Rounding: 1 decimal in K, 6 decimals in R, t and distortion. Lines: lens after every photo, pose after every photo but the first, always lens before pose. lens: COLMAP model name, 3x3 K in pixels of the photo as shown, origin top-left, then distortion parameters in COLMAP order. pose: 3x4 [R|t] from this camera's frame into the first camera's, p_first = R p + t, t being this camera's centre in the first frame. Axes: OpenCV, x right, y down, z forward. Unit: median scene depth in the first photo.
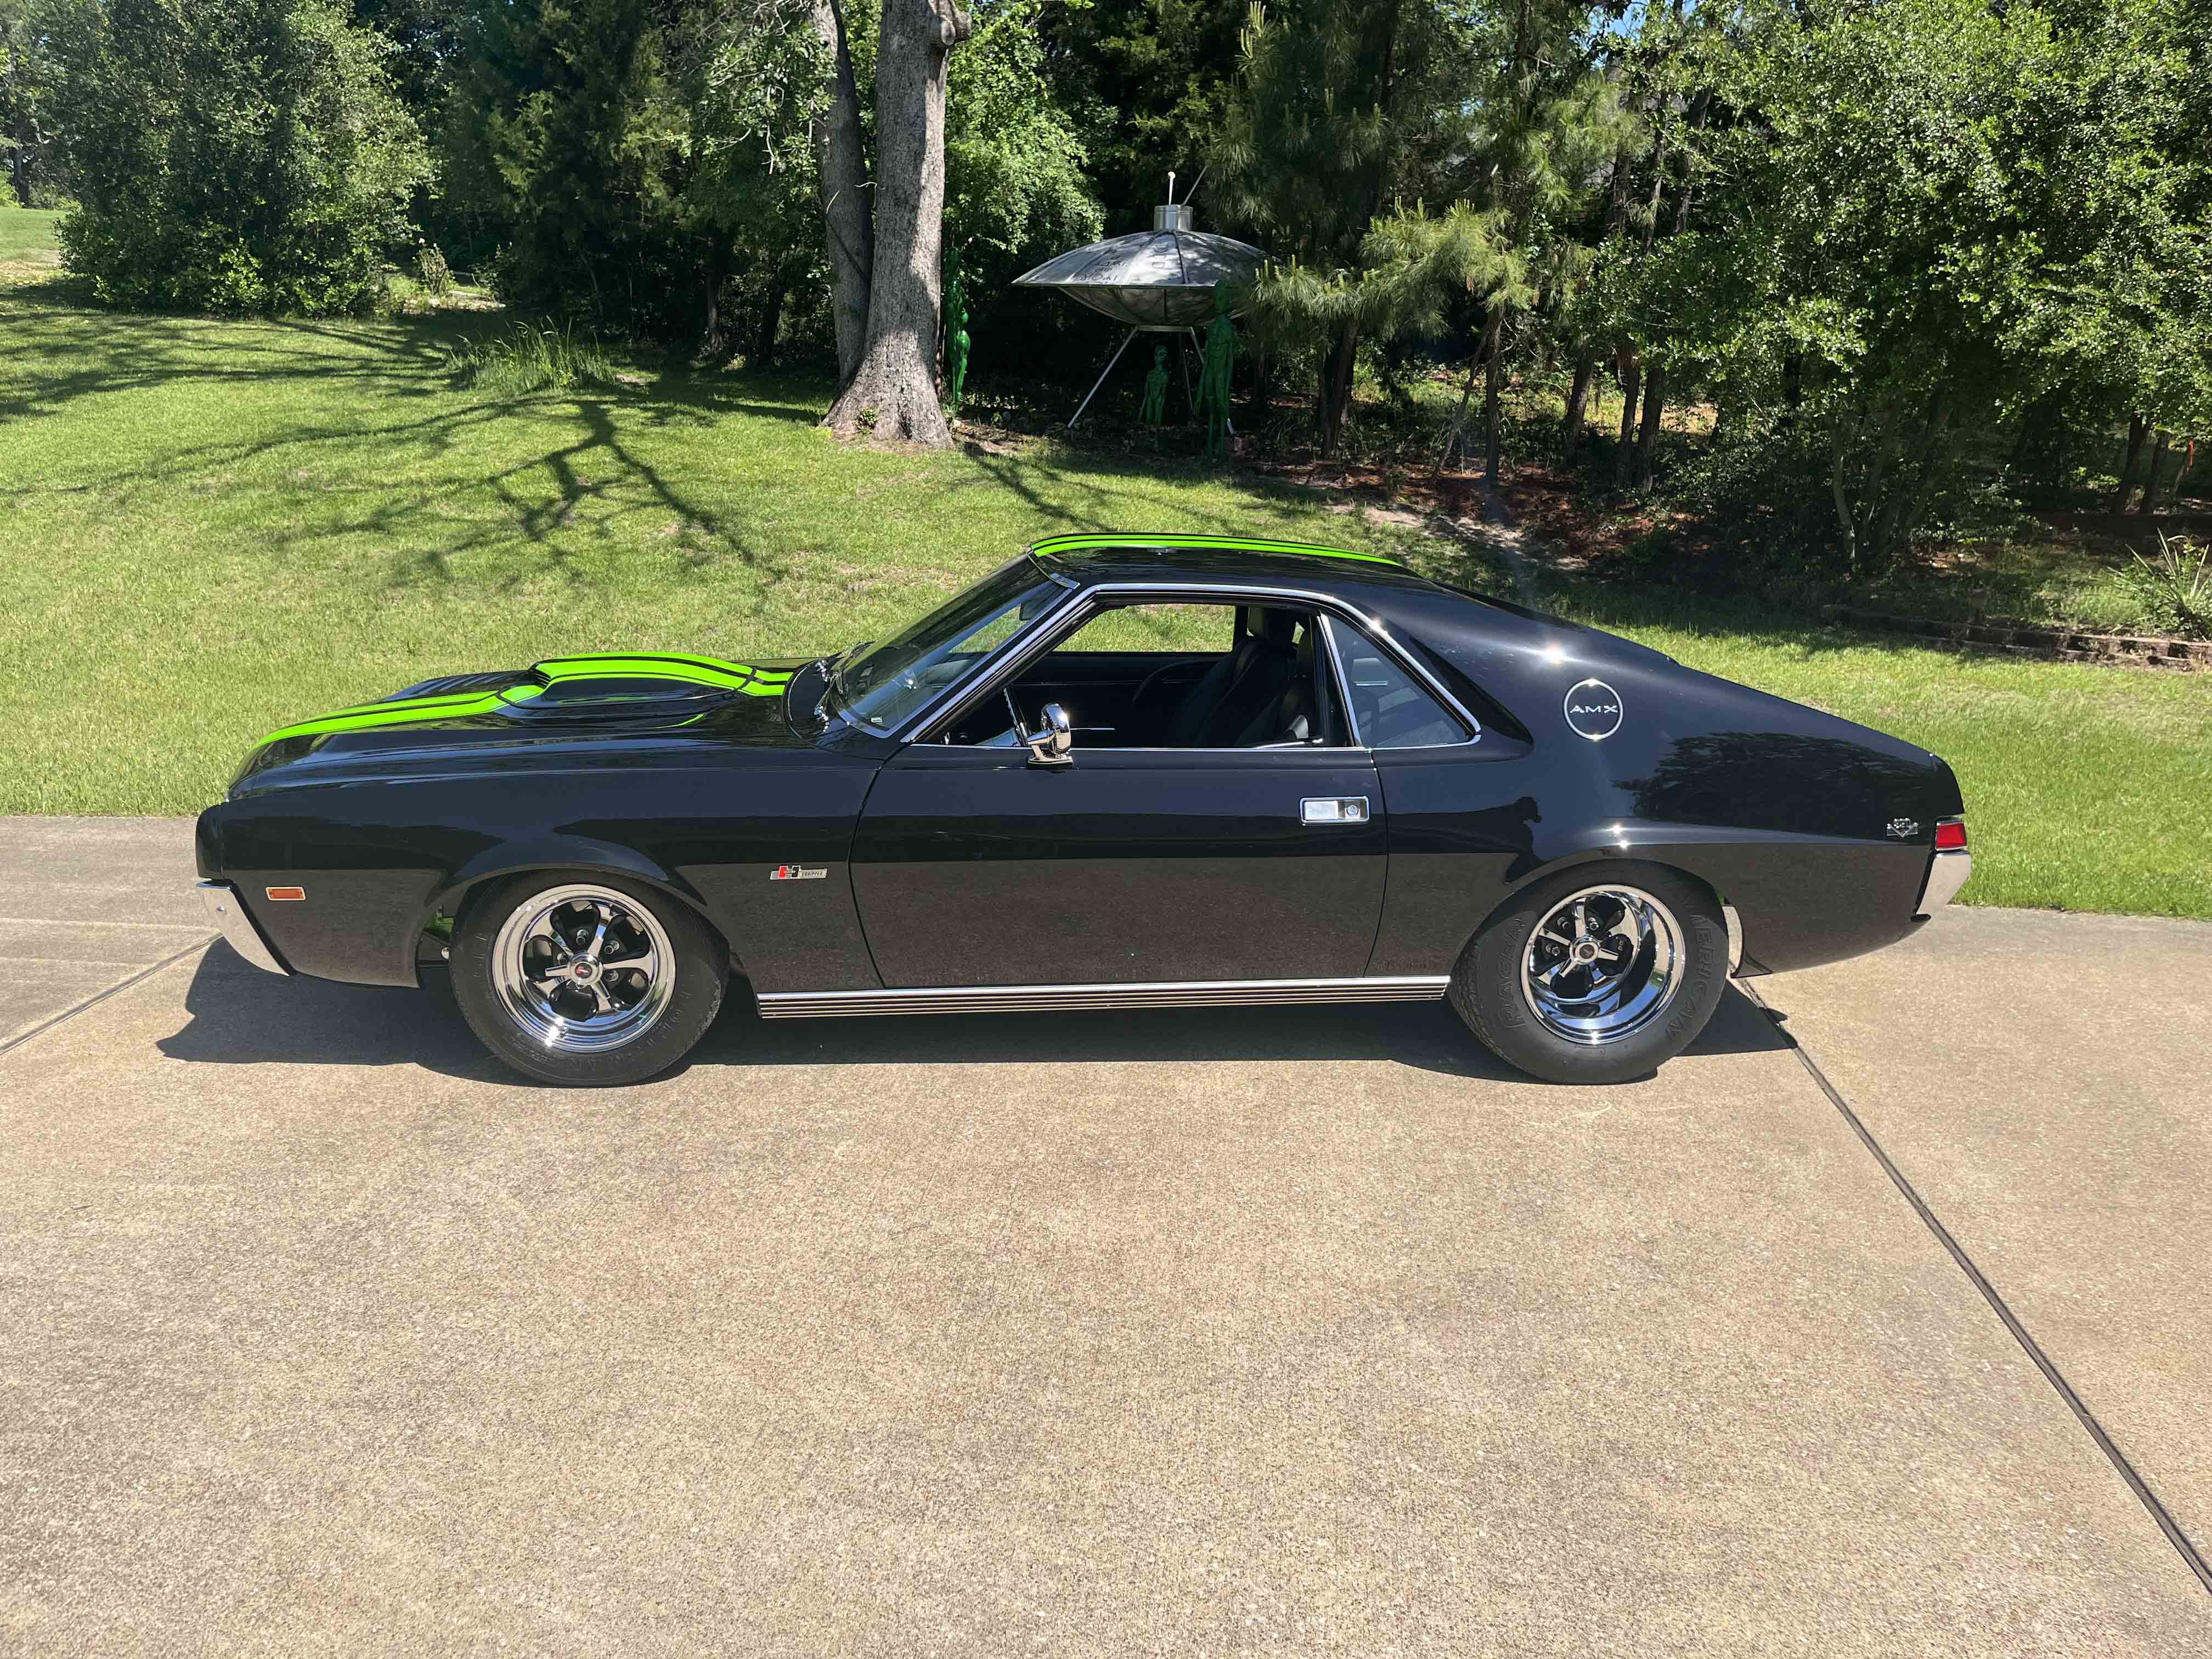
lens RADIAL K [[1714.6, 0, 1106.0], [0, 1714.6, 829.5], [0, 0, 1]] dist [0.074768, -0.093211]
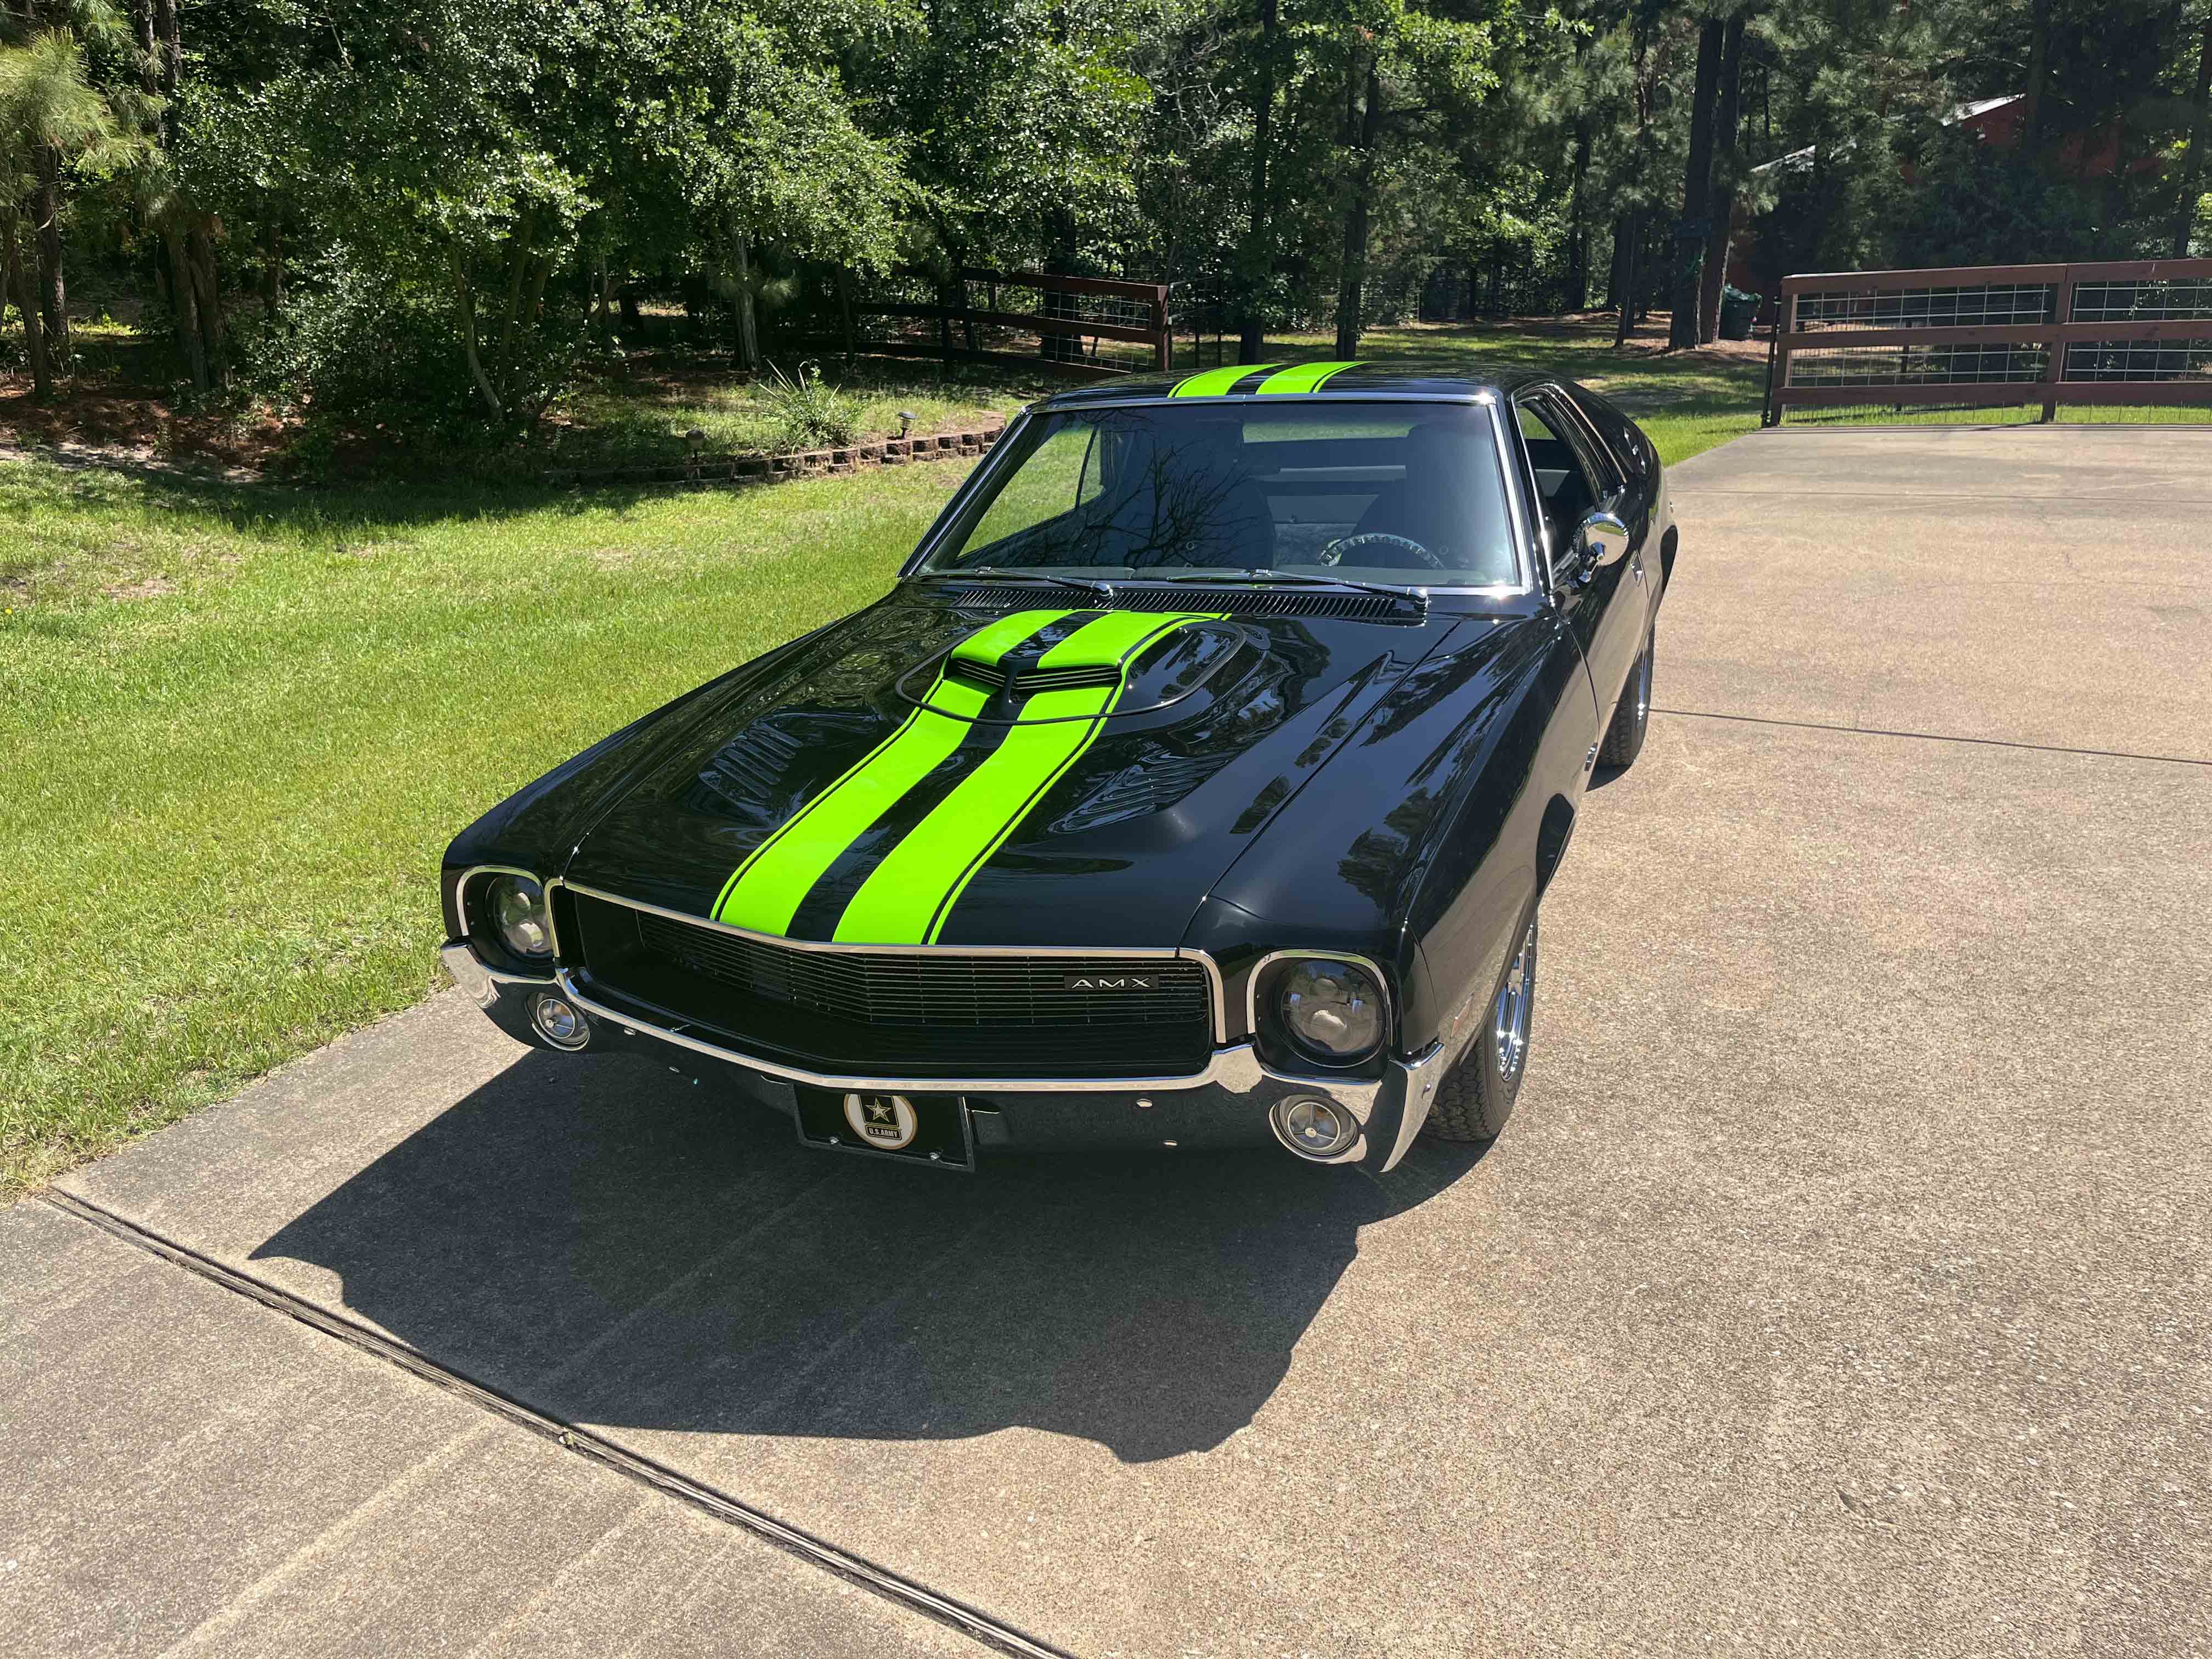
lens RADIAL K [[1670.8, 0, 1128.8], [0, 1670.8, 844.4], [0, 0, 1]] dist [0.084194, -0.106698]
pose [[0.444009, -0.339618, 0.829165, -0.376323], [0.279628, 0.931688, 0.231873, -0.073141], [-0.851272, 0.128904, 0.508645, 0.291177]]
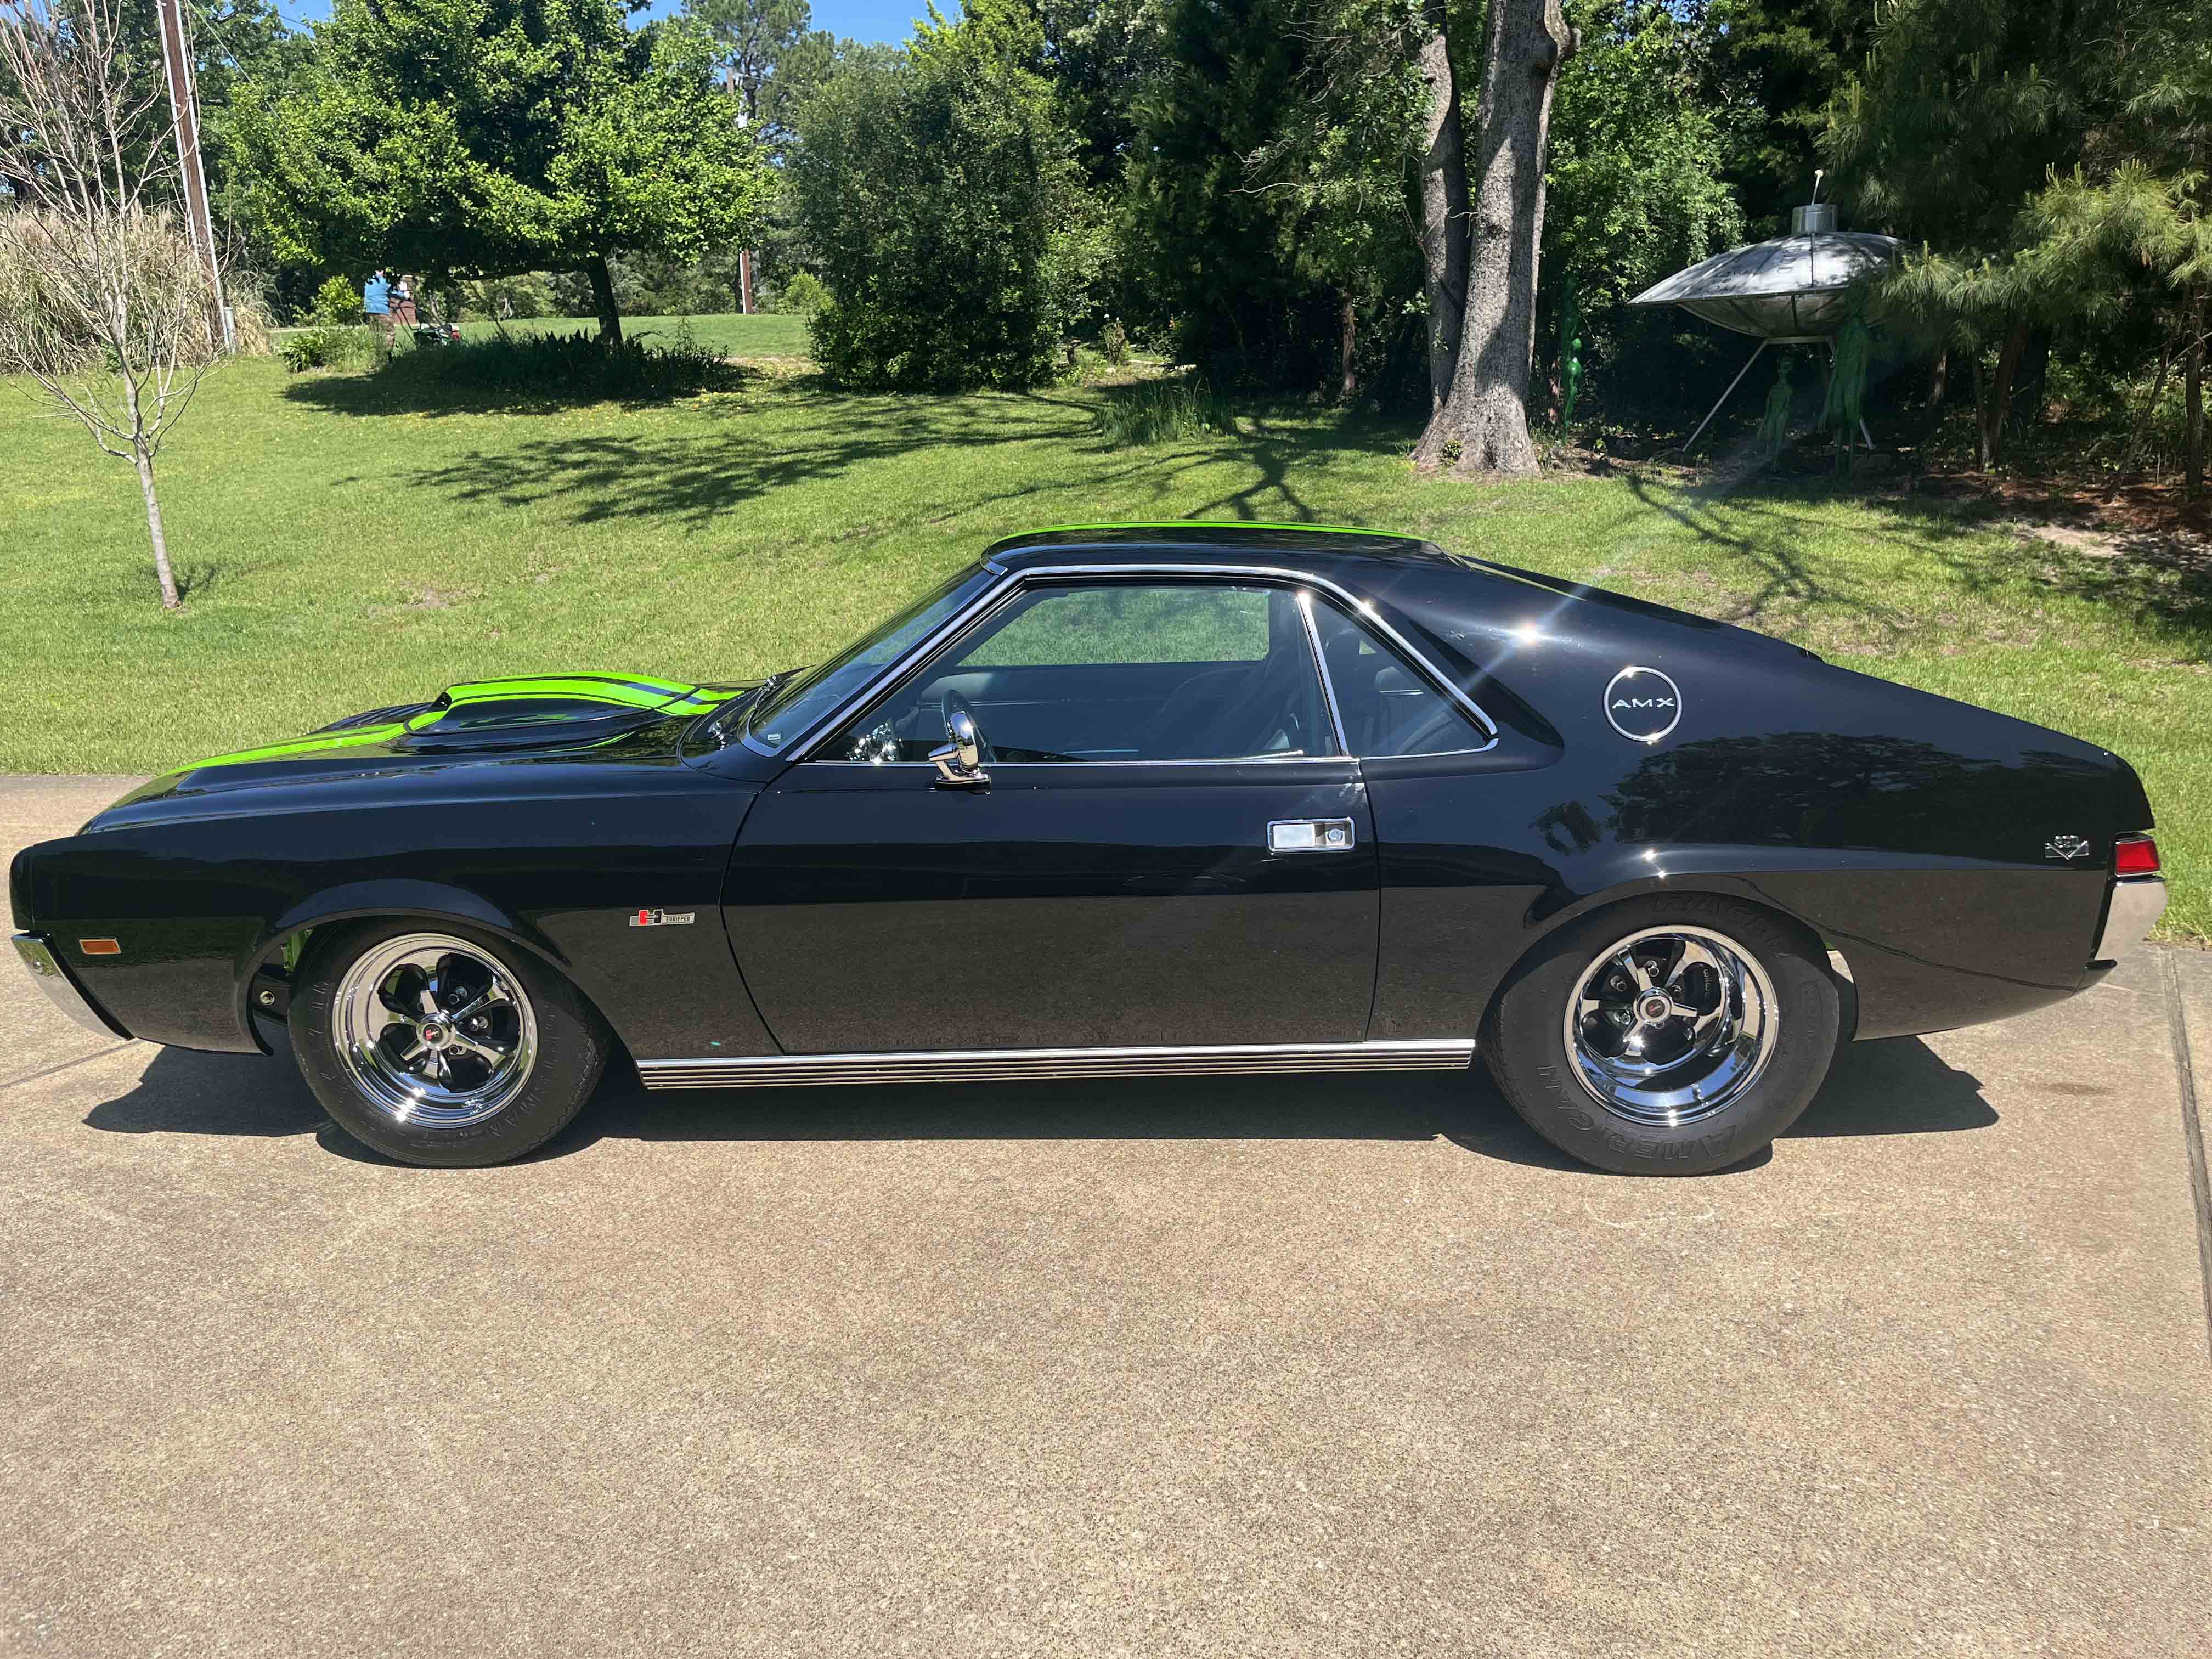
lens RADIAL K [[1714.6, 0, 1106.0], [0, 1714.6, 829.5], [0, 0, 1]] dist [0.074768, -0.093211]
pose [[0.916999, 0.046330, -0.396189, 0.112308], [-0.059503, 0.998007, -0.021016, 0.015215], [0.394425, 0.042846, 0.917929, 0.034993]]
